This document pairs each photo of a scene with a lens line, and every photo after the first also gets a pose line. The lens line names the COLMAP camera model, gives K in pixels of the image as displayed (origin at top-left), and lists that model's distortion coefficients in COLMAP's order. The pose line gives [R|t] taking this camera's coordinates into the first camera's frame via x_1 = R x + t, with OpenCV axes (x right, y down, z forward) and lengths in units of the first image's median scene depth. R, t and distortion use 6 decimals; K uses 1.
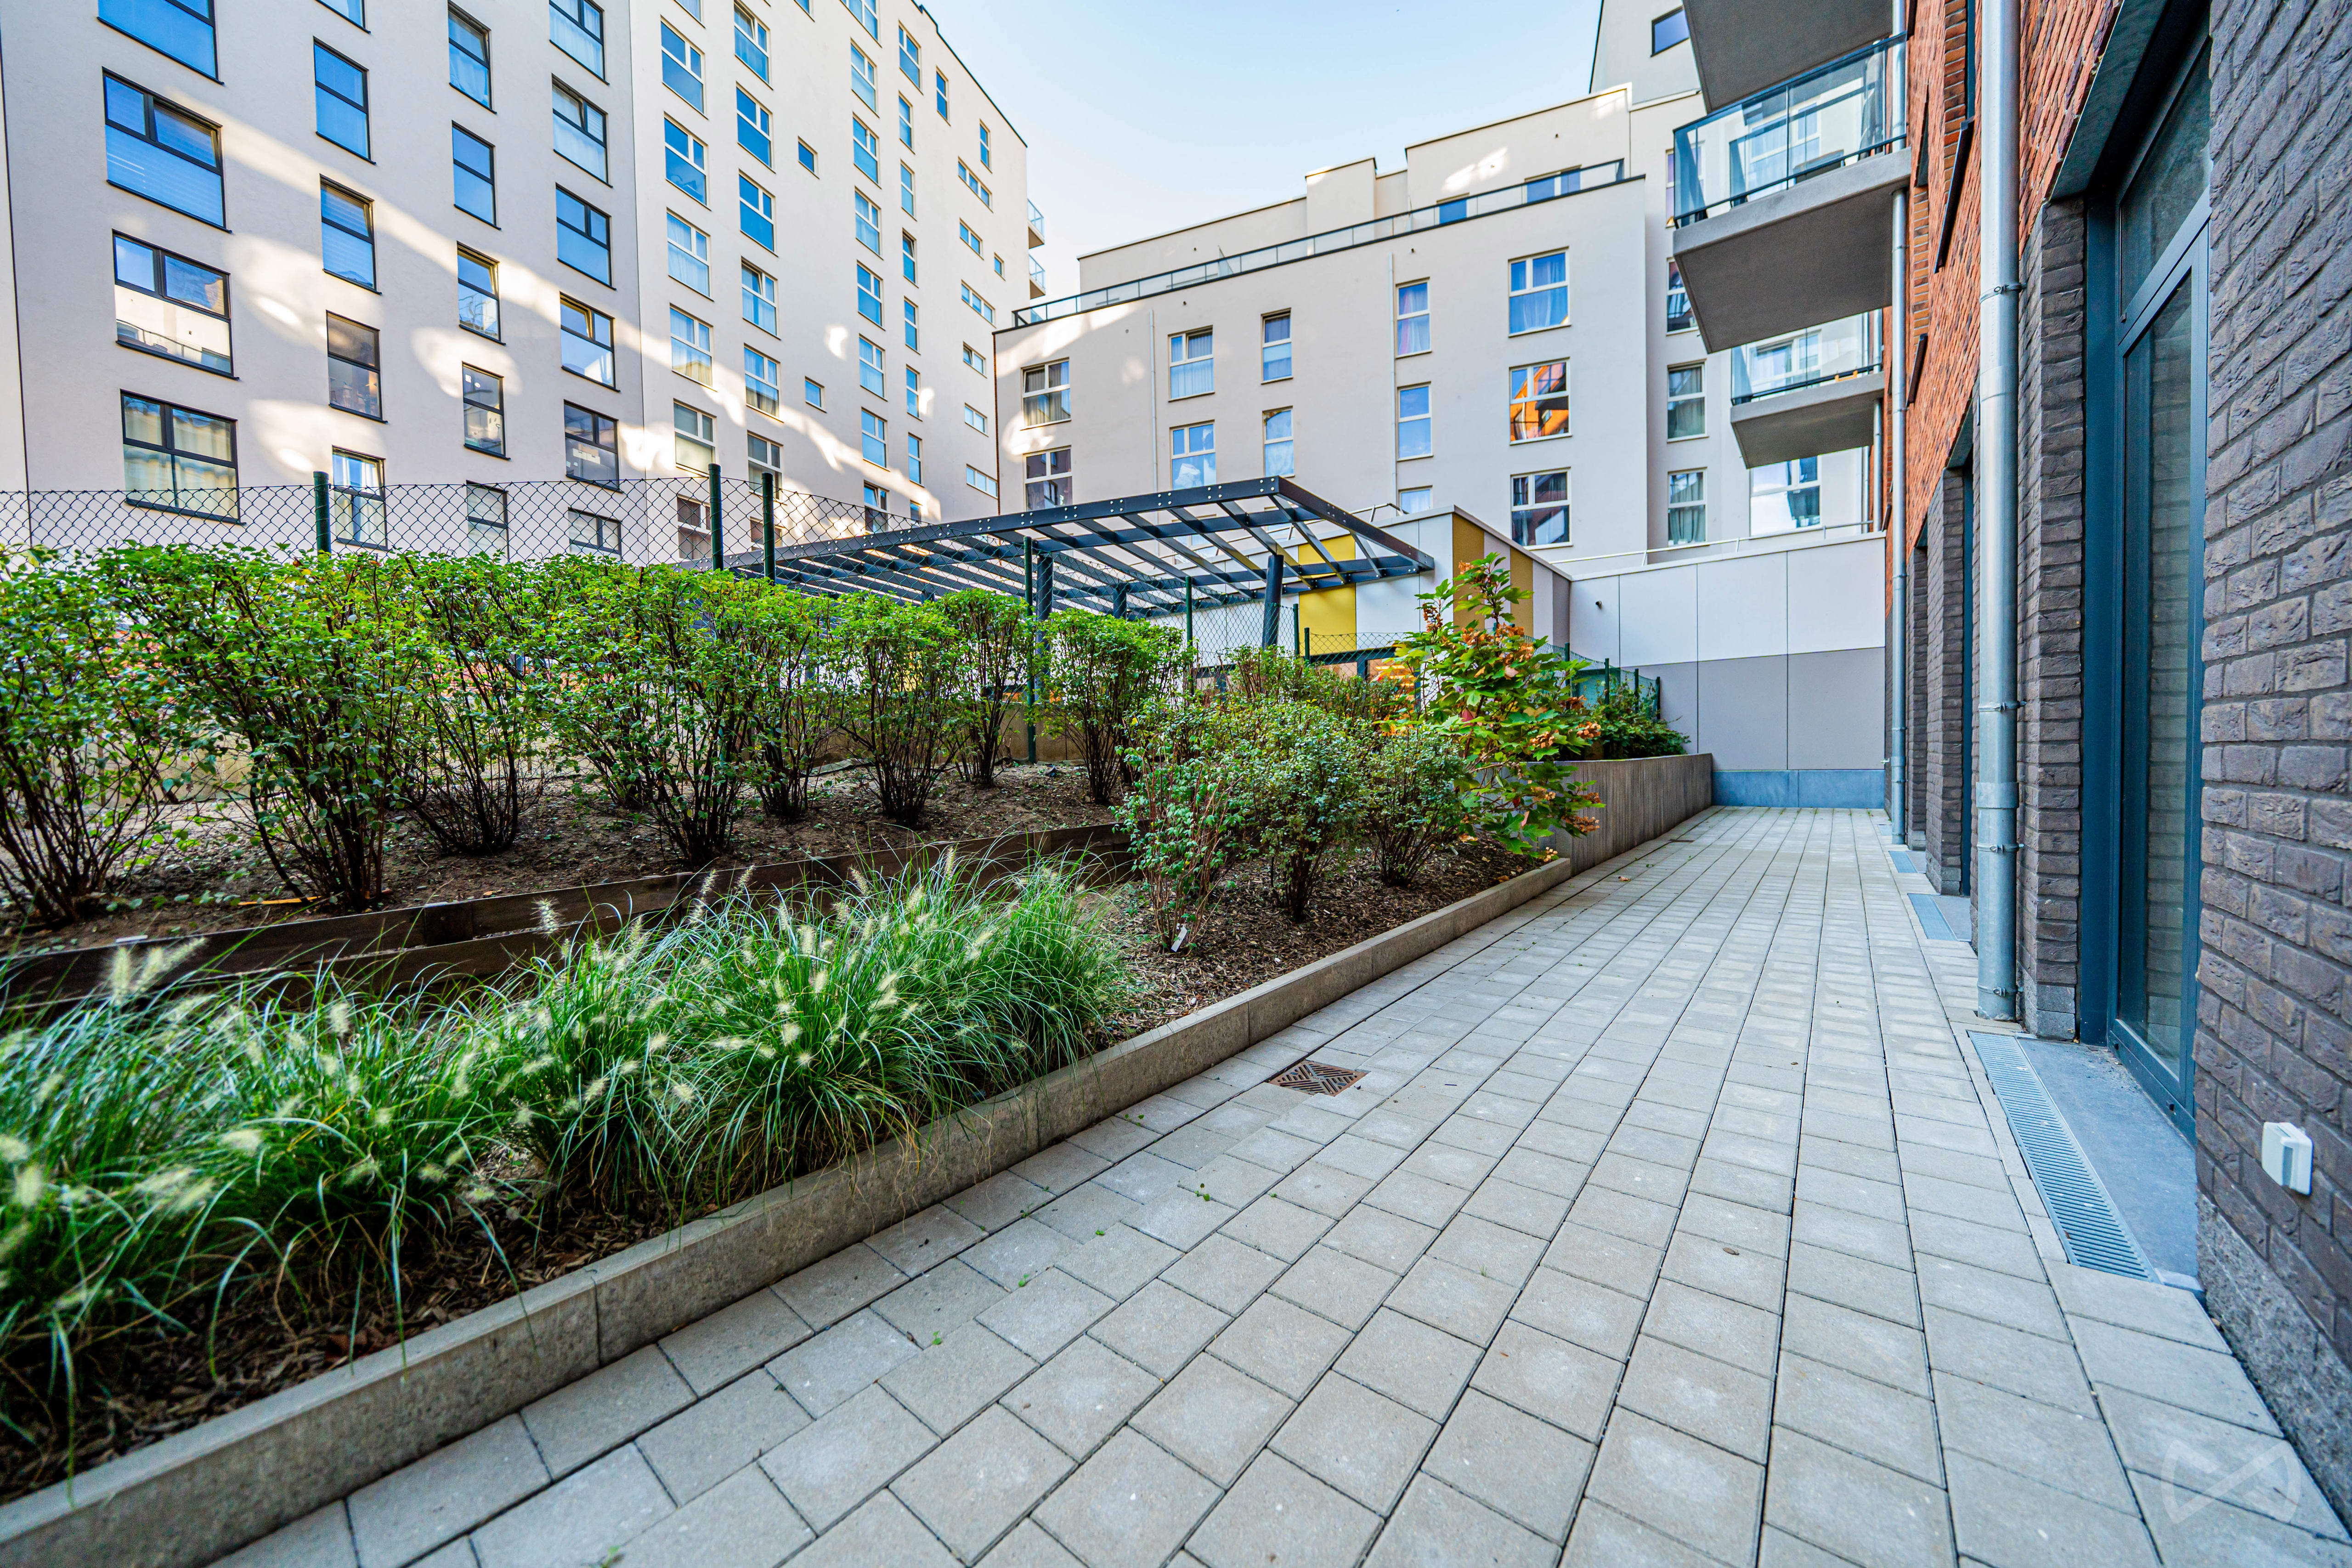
lens RADIAL K [[808.8, 0, 1184.2], [0, 808.8, 782.8], [0, 0, 1]] dist [-0.005492, -0.000462]
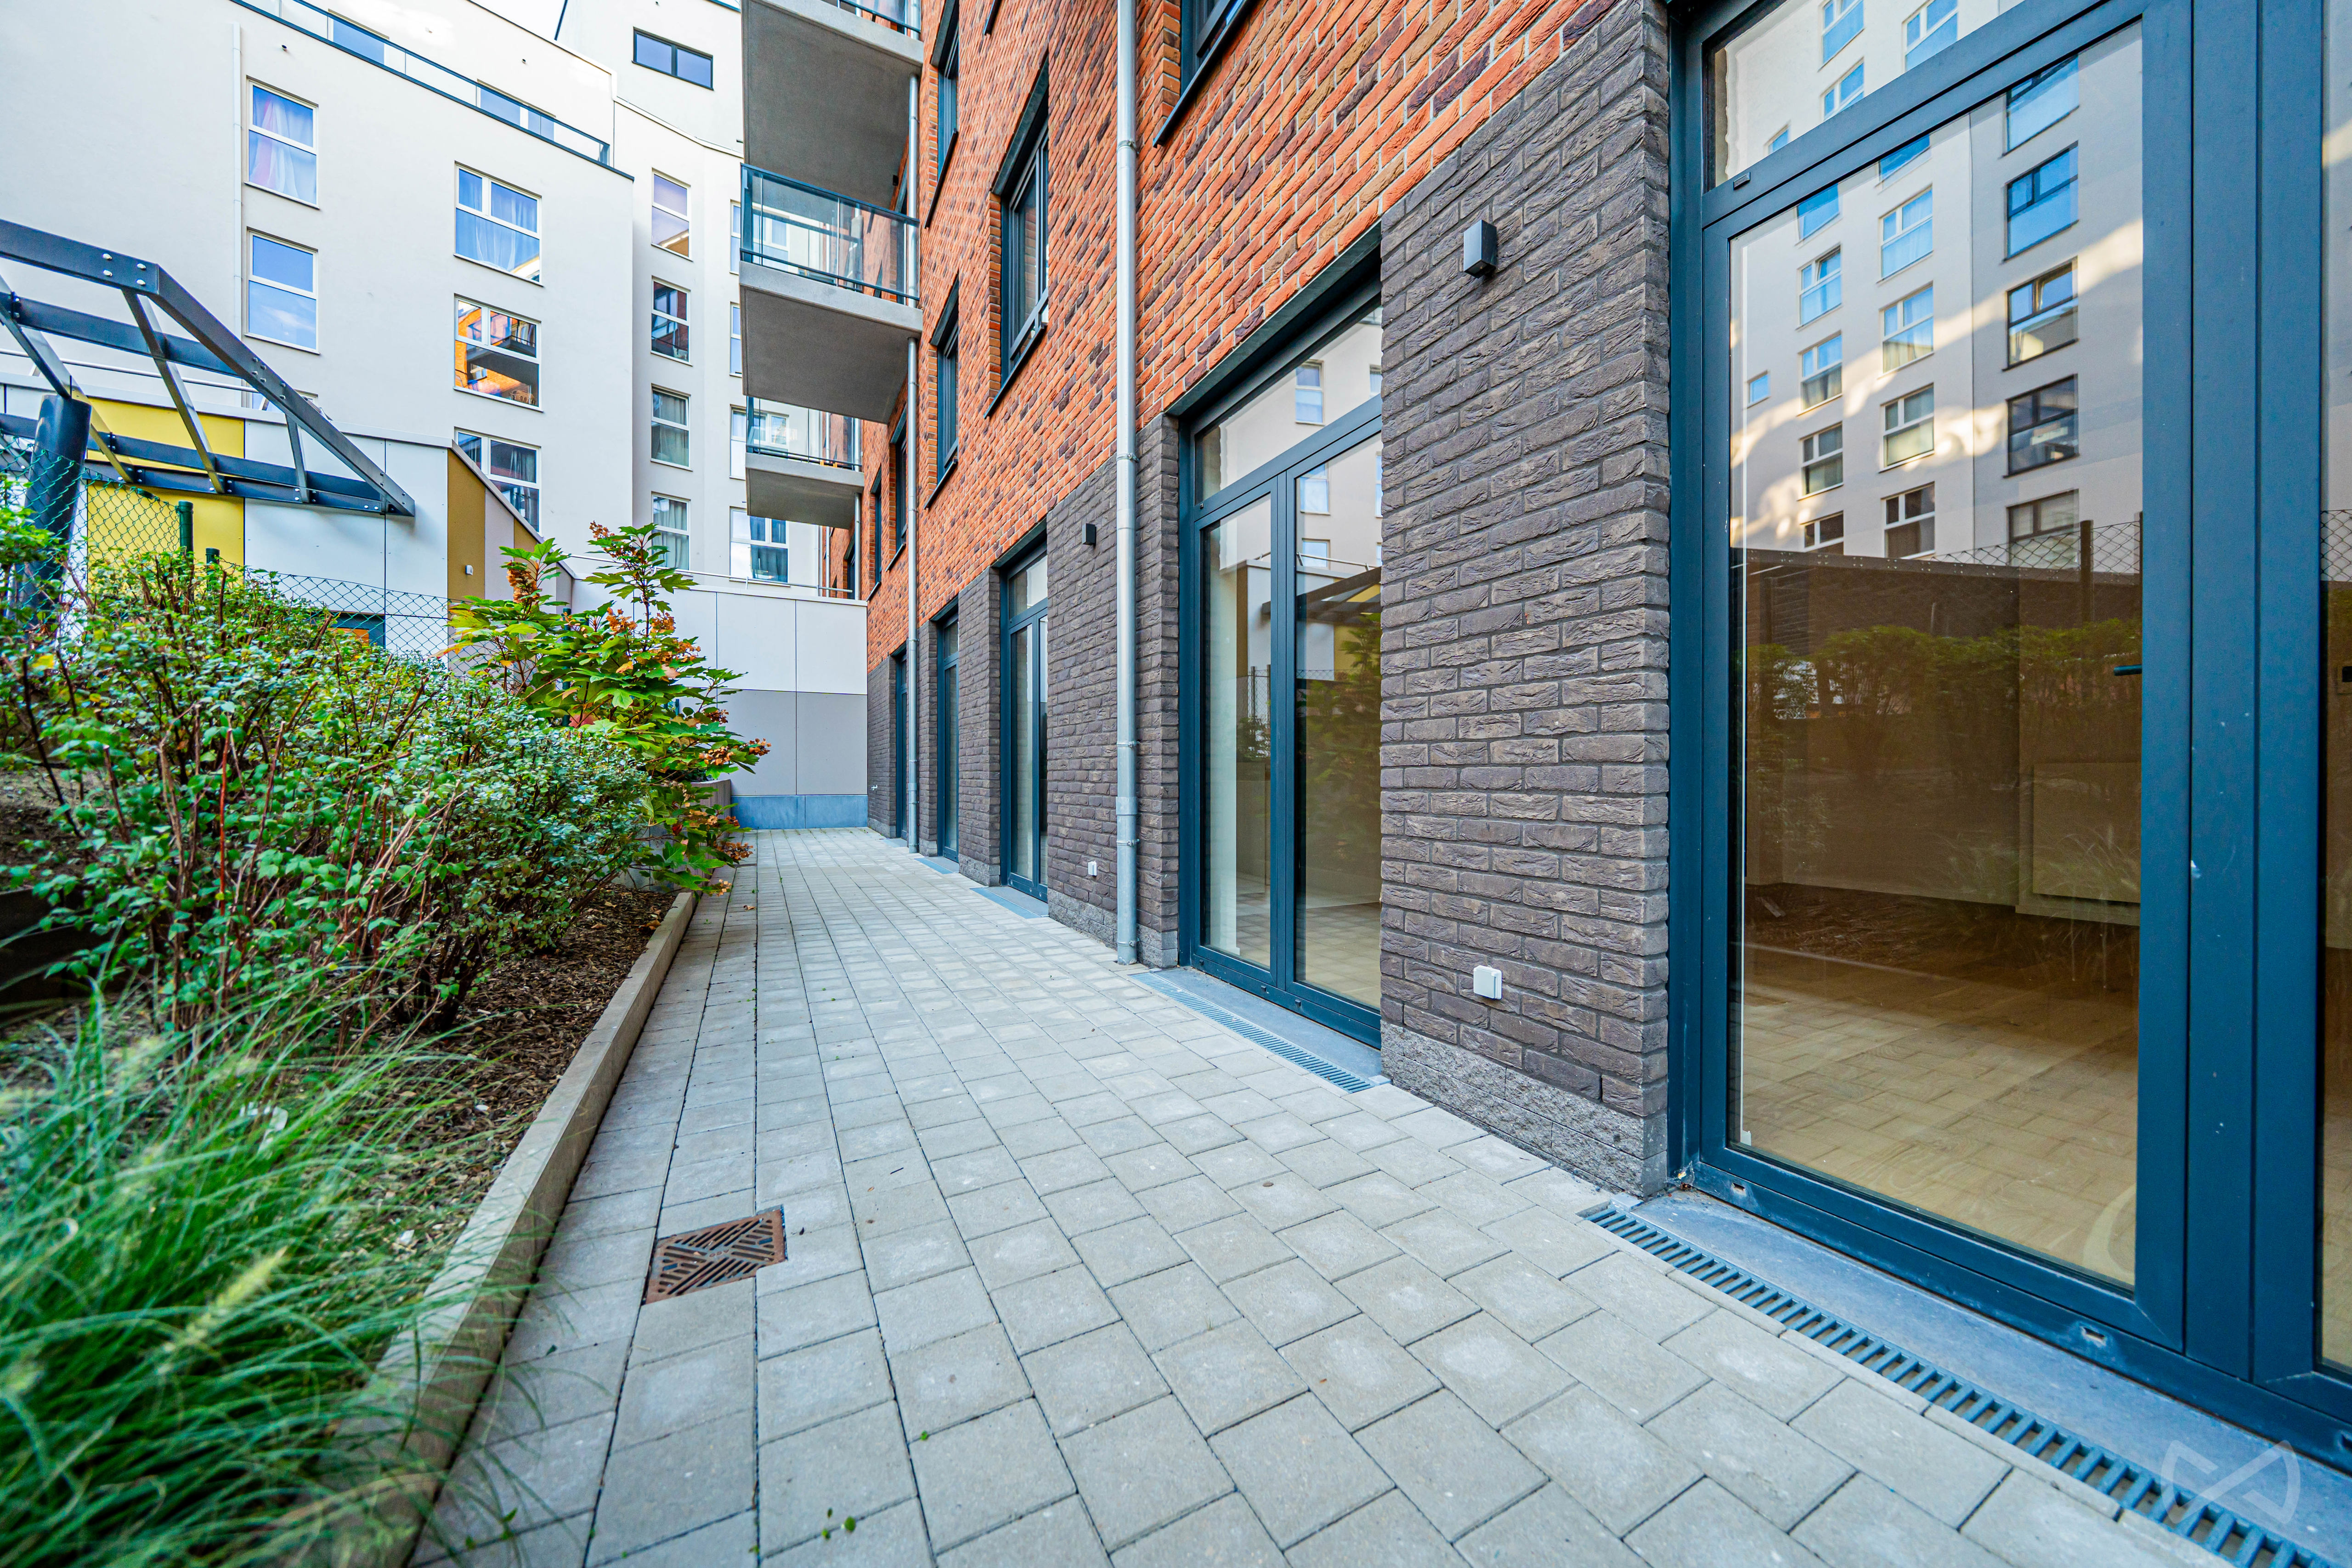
lens RADIAL K [[798.2, 0, 1183.9], [0, 798.2, 781.1], [0, 0, 1]] dist [-0.005290, -0.000146]
pose [[0.389863, 0.014412, 0.920760, -0.224378], [0.019888, 0.999513, -0.024066, 0.006939], [-0.920658, 0.027695, 0.389386, 0.312333]]
